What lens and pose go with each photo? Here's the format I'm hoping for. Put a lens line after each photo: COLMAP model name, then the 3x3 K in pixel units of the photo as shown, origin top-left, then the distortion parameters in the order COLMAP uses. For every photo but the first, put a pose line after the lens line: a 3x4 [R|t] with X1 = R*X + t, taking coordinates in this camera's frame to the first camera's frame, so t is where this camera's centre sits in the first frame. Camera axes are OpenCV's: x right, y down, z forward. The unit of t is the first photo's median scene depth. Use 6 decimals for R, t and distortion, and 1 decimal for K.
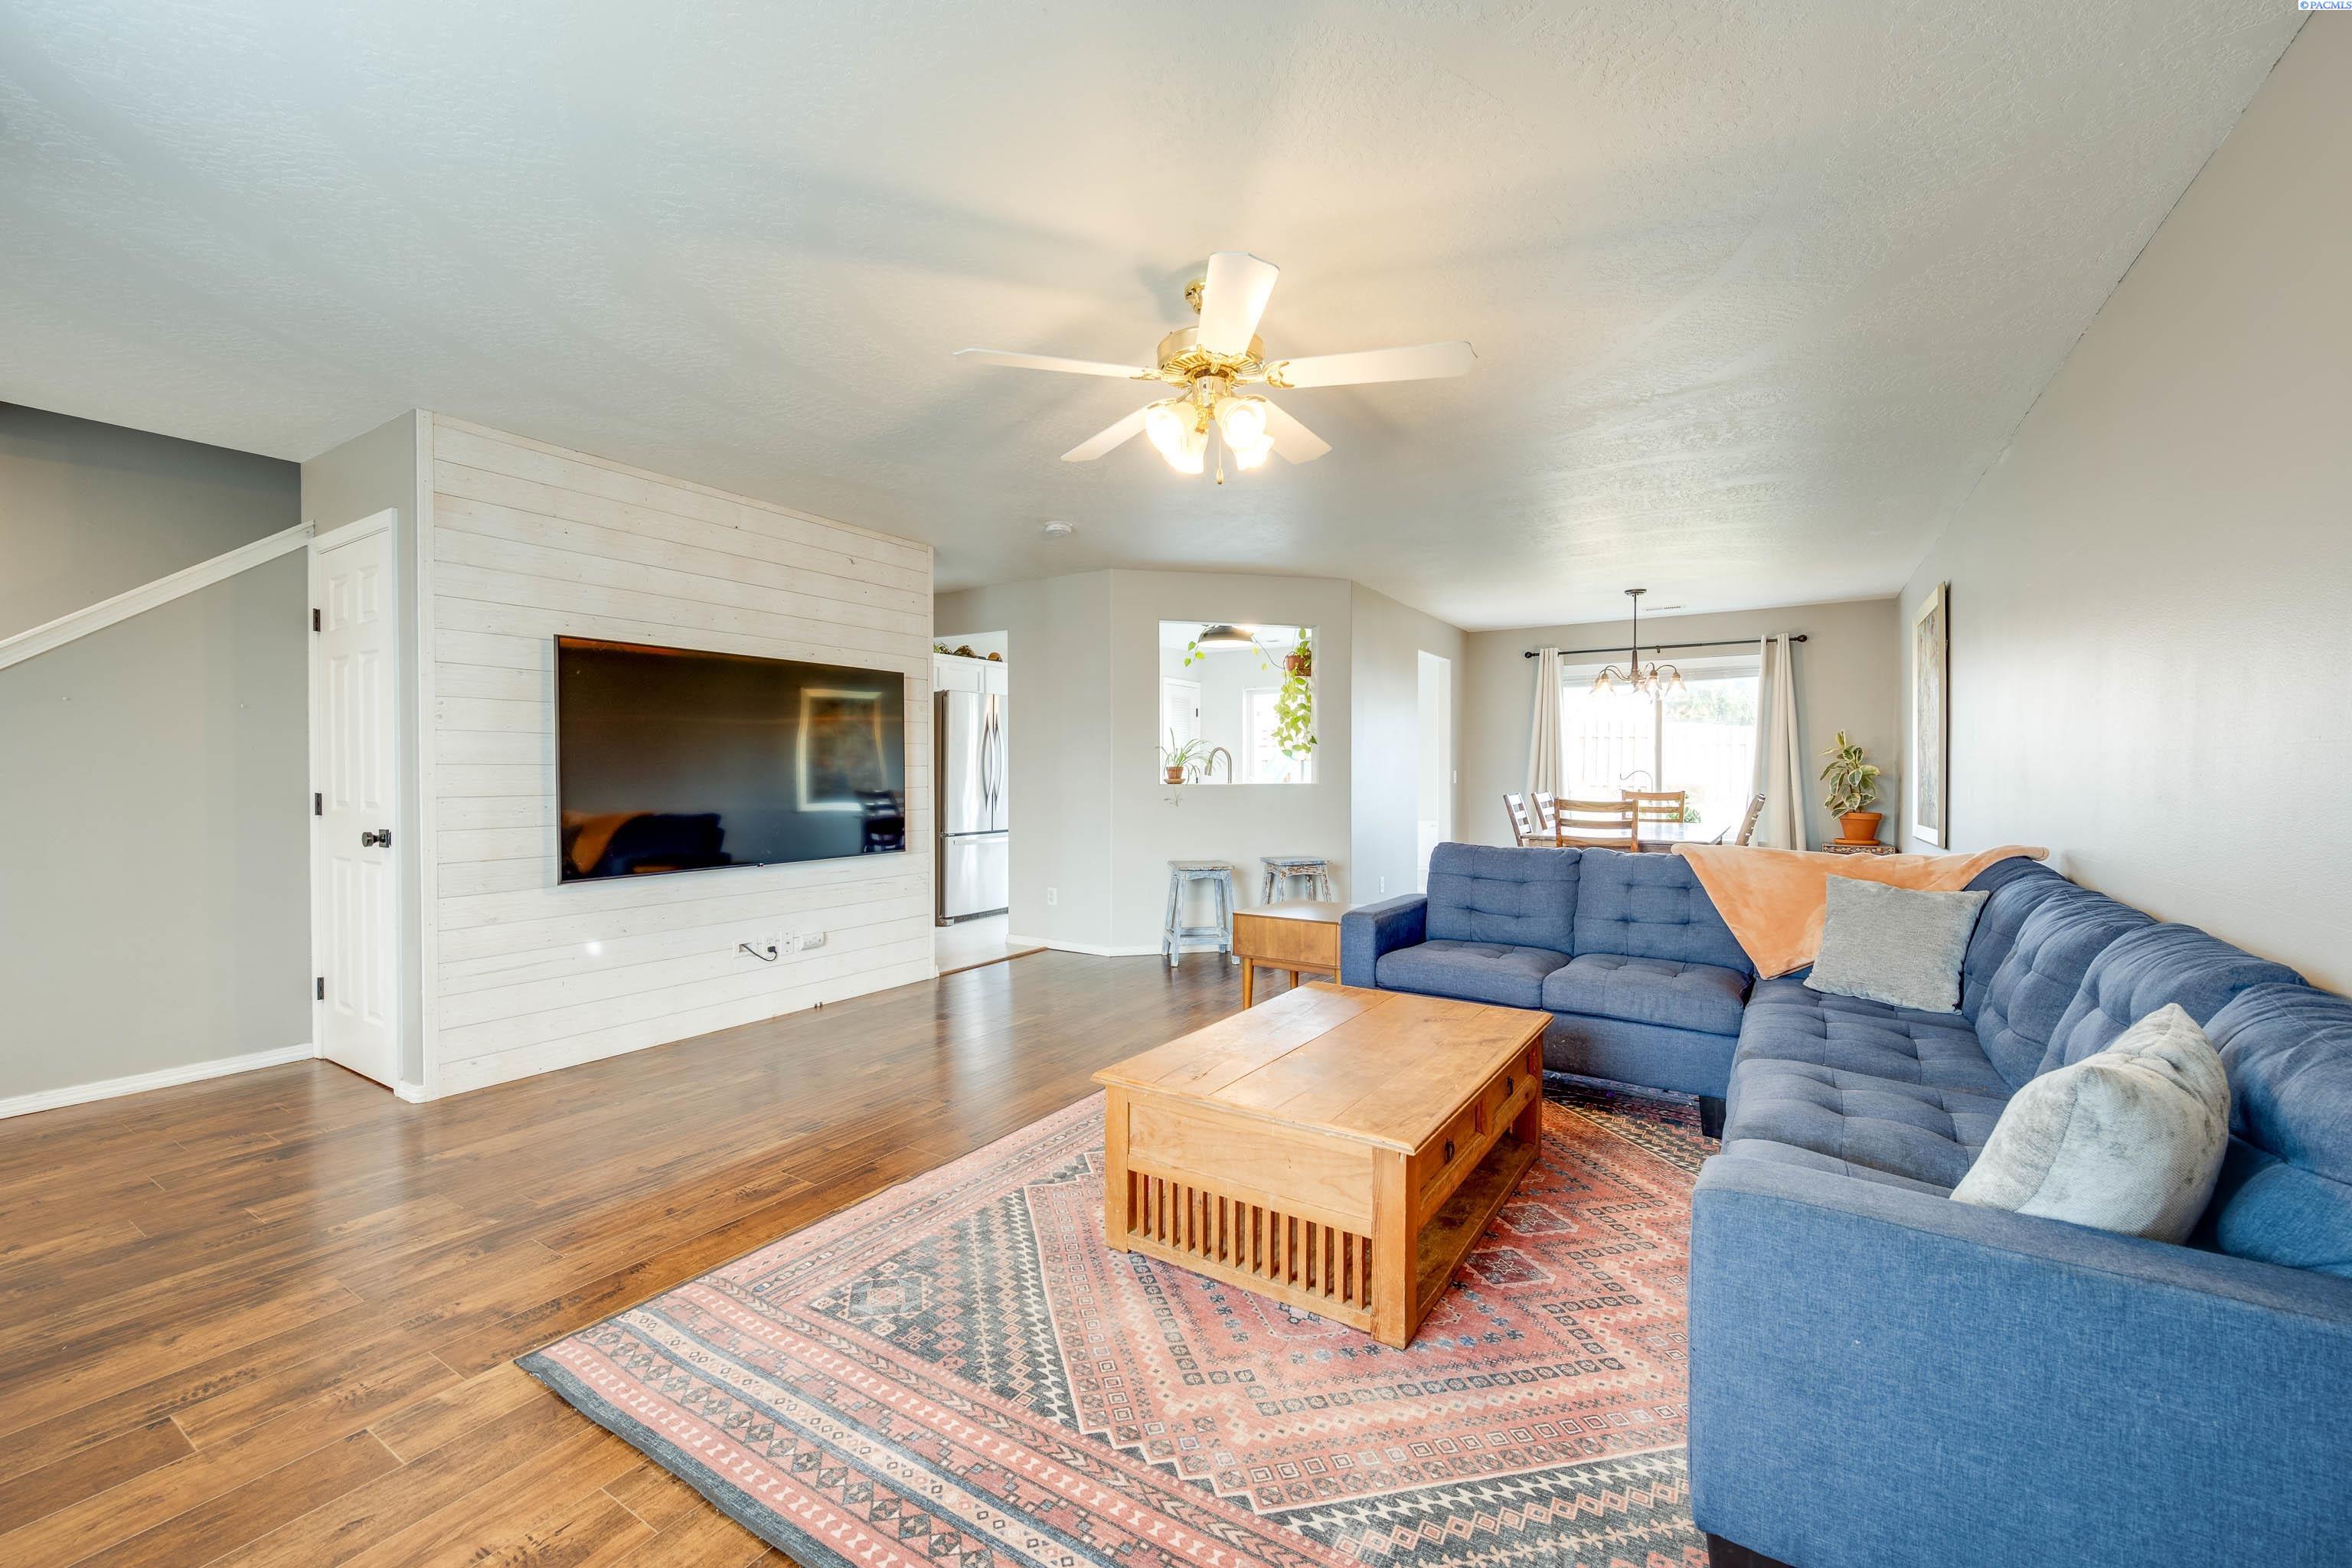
lens RADIAL K [[949.2, 0, 1176.0], [0, 949.2, 784.0], [0, 0, 1]] dist [-0.002694, 0.000095]
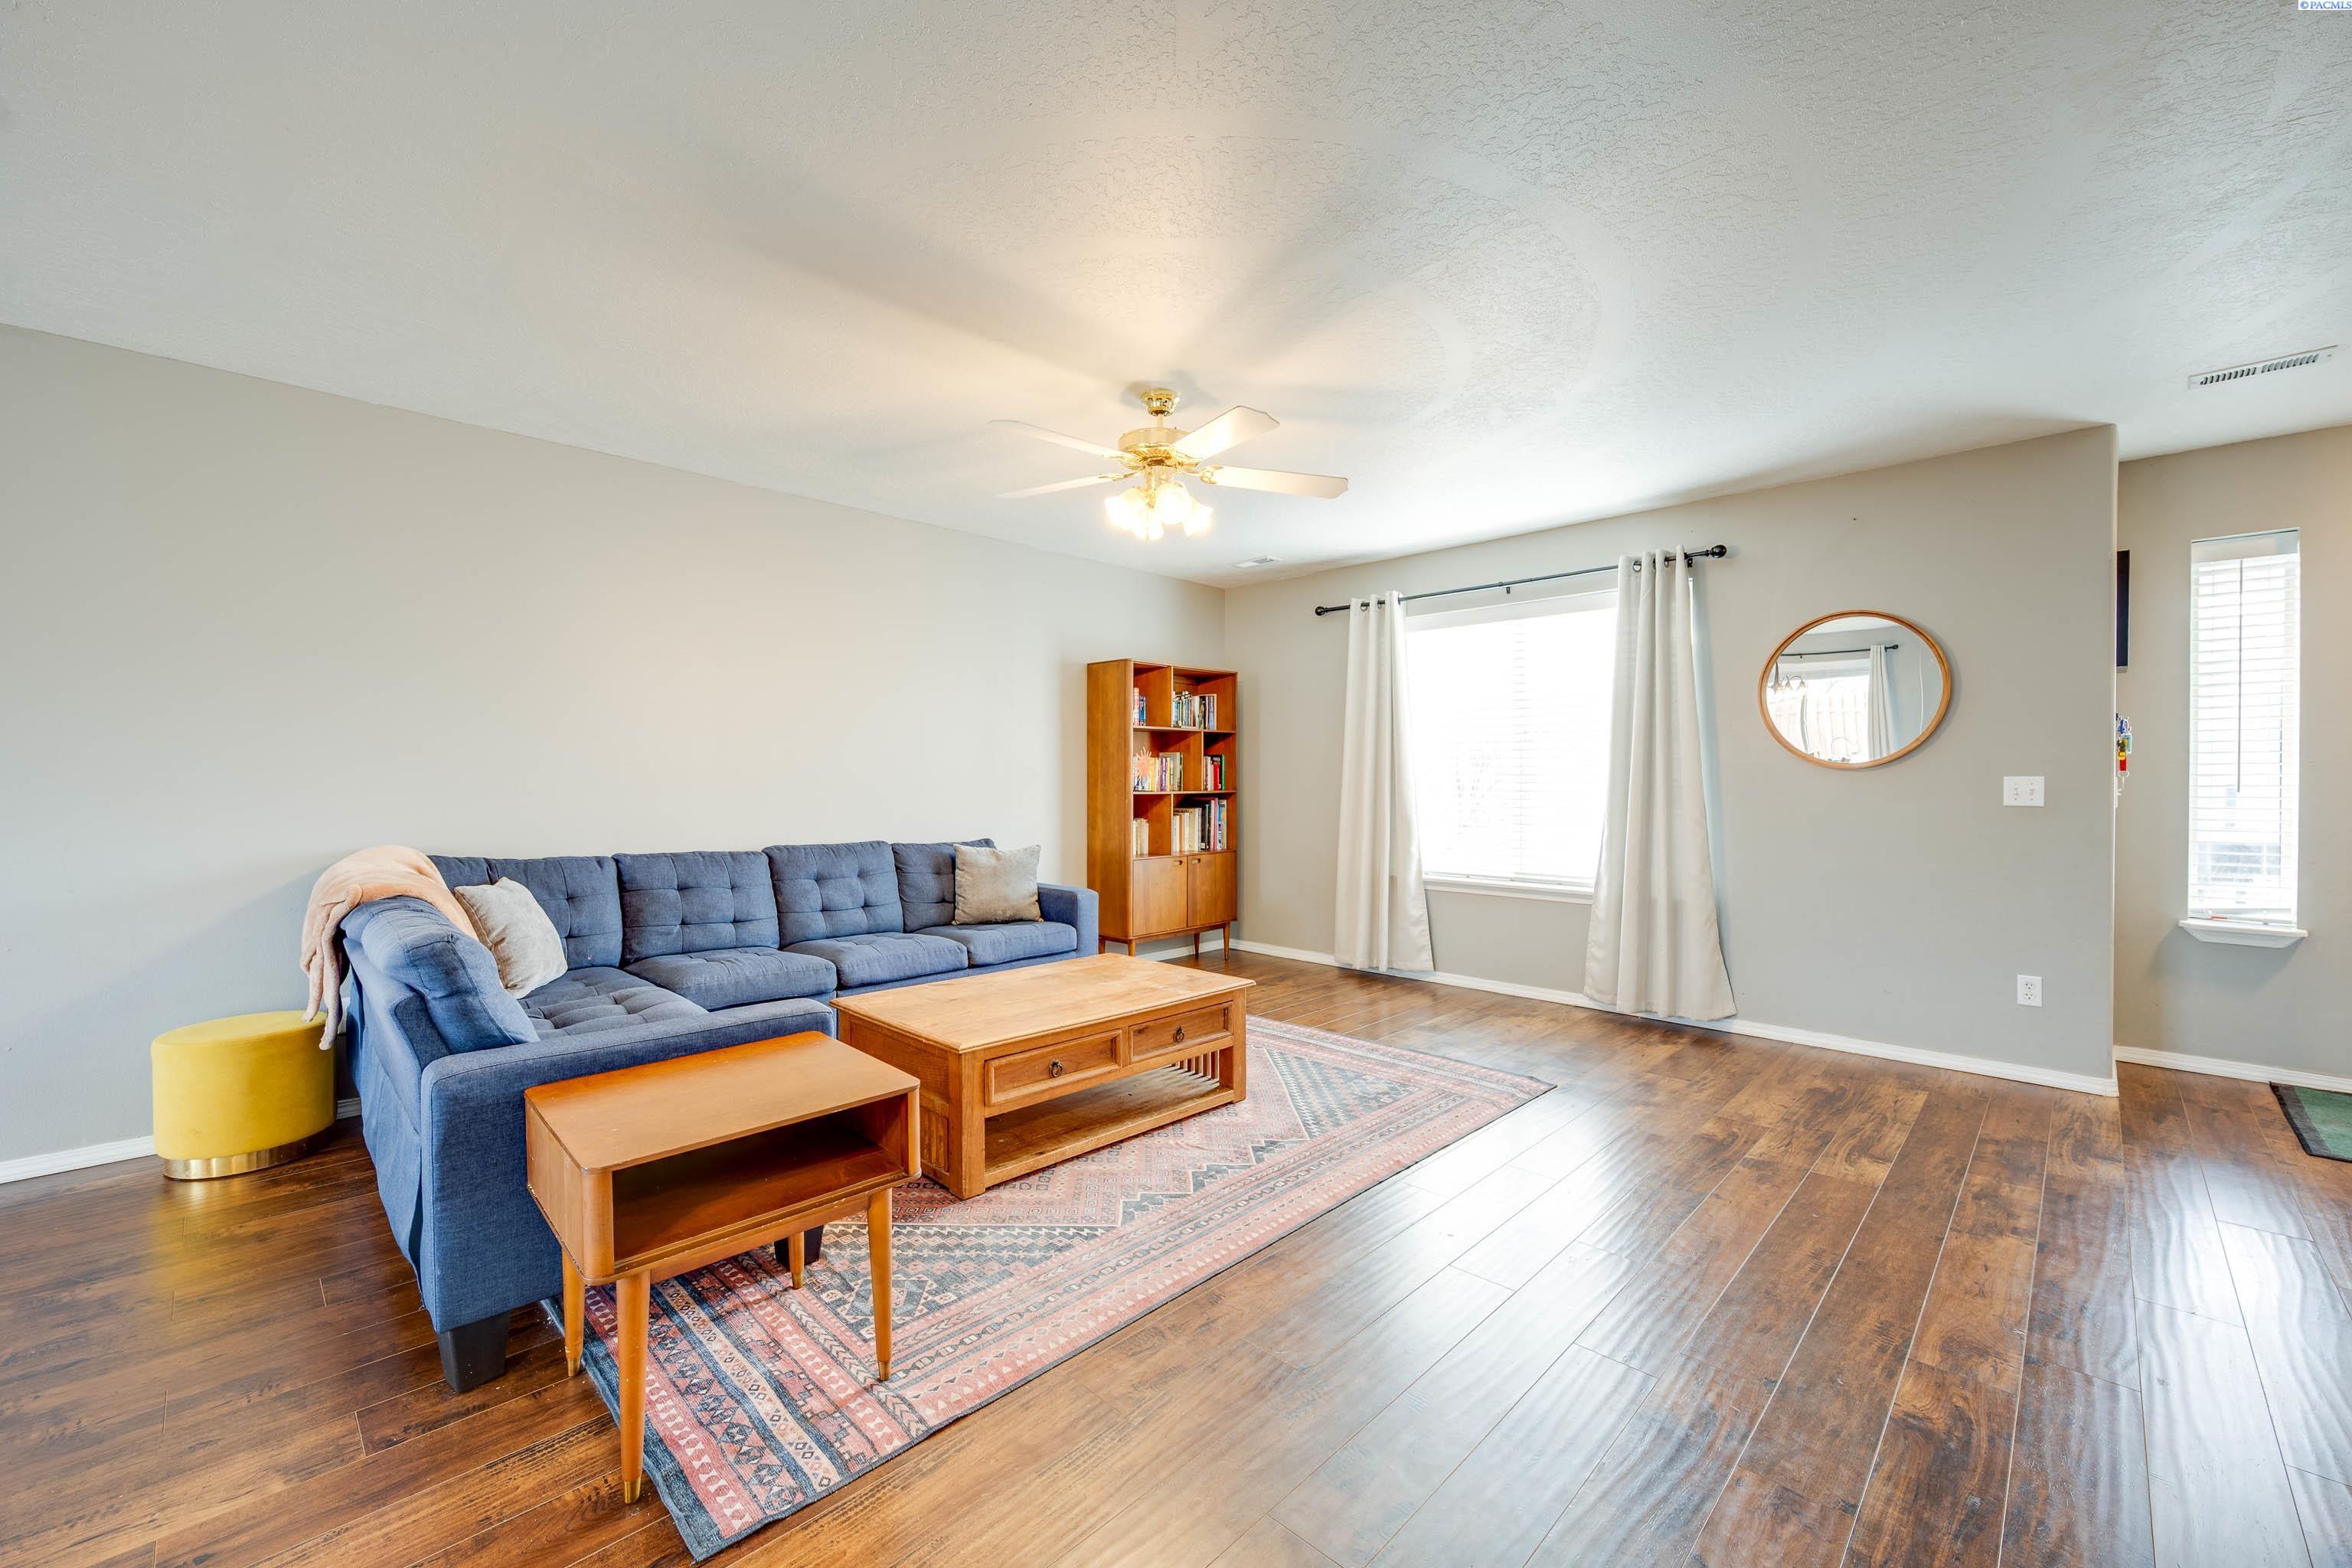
lens RADIAL K [[949.2, 0, 1176.0], [0, 949.2, 784.0], [0, 0, 1]] dist [-0.002694, 0.000095]
pose [[-0.977798, 0.001898, 0.209540, -0.316652], [0.002974, 0.999984, 0.004817, -0.018913], [-0.209528, 0.005334, -0.977788, 2.806195]]
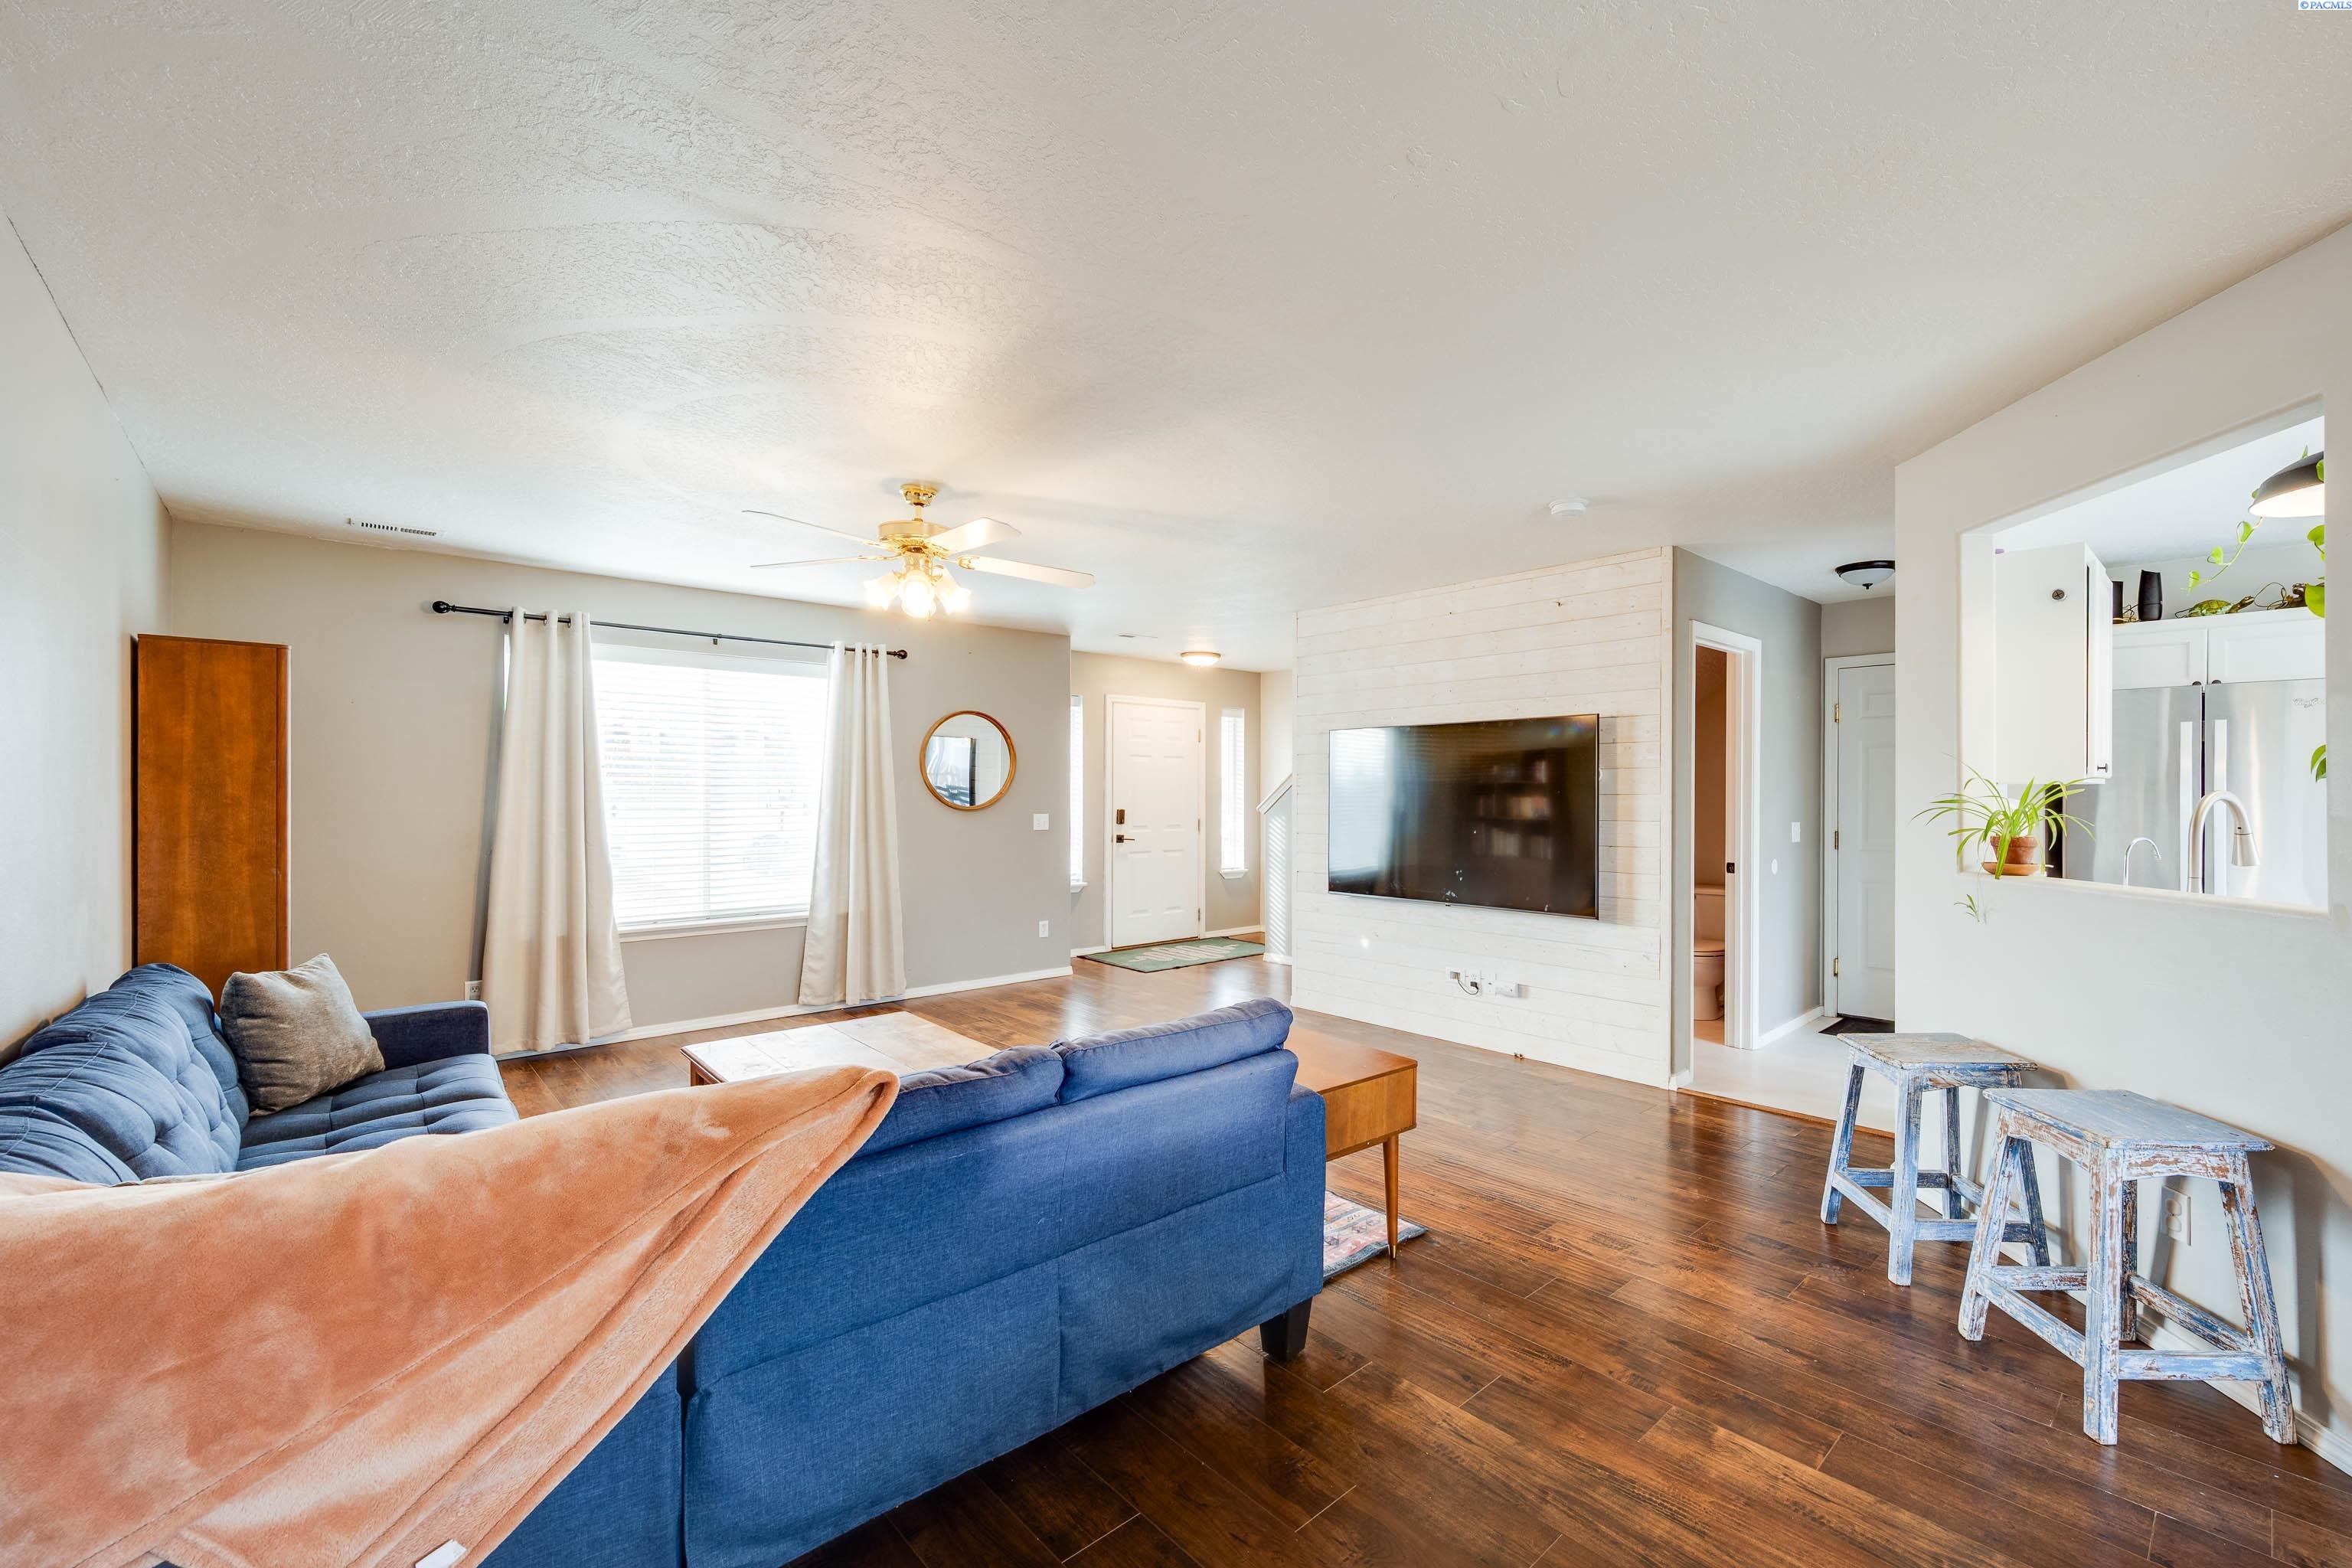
lens RADIAL K [[960.3, 0, 1168.6], [0, 960.3, 792.5], [0, 0, 1]] dist [-0.000090, 0.000036]
pose [[-0.296084, 0.005200, -0.955148, 1.572999], [0.001928, 0.999986, 0.004846, -0.110725], [0.955160, -0.000407, -0.296090, 2.139266]]
